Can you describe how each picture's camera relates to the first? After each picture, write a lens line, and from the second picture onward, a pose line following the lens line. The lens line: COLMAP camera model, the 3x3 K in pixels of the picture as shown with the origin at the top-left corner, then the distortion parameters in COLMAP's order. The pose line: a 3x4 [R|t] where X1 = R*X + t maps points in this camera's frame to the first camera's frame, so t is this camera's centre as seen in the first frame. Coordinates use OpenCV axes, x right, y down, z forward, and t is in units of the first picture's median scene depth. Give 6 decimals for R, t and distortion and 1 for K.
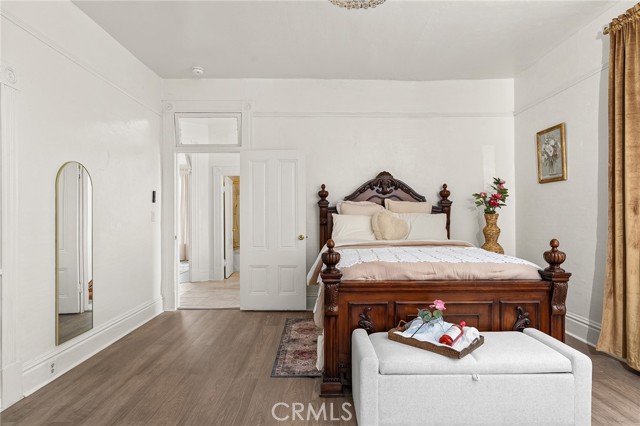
lens RADIAL K [[369.8, 0, 320.0], [0, 369.8, 213.0], [0, 0, 1]] dist [-0.000231, 0.000010]
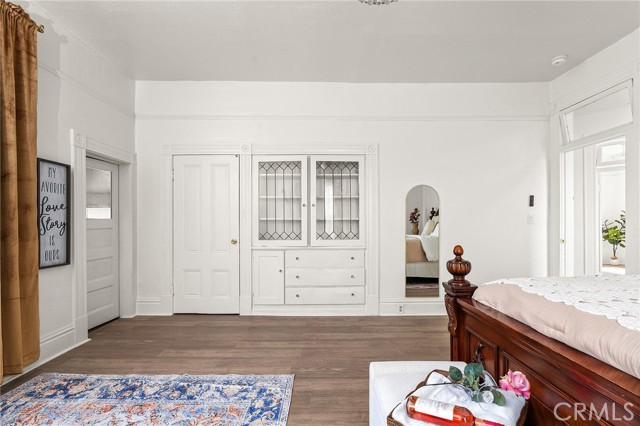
lens RADIAL K [[304.3, 0, 319.4], [0, 304.3, 223.0], [0, 0, 1]] dist [0.000953, 0.000217]
pose [[-0.001813, 0.004713, -0.999987, 0.430912], [0.011166, 0.999927, 0.004692, 0.008733], [0.999936, -0.011158, -0.001866, 0.402714]]
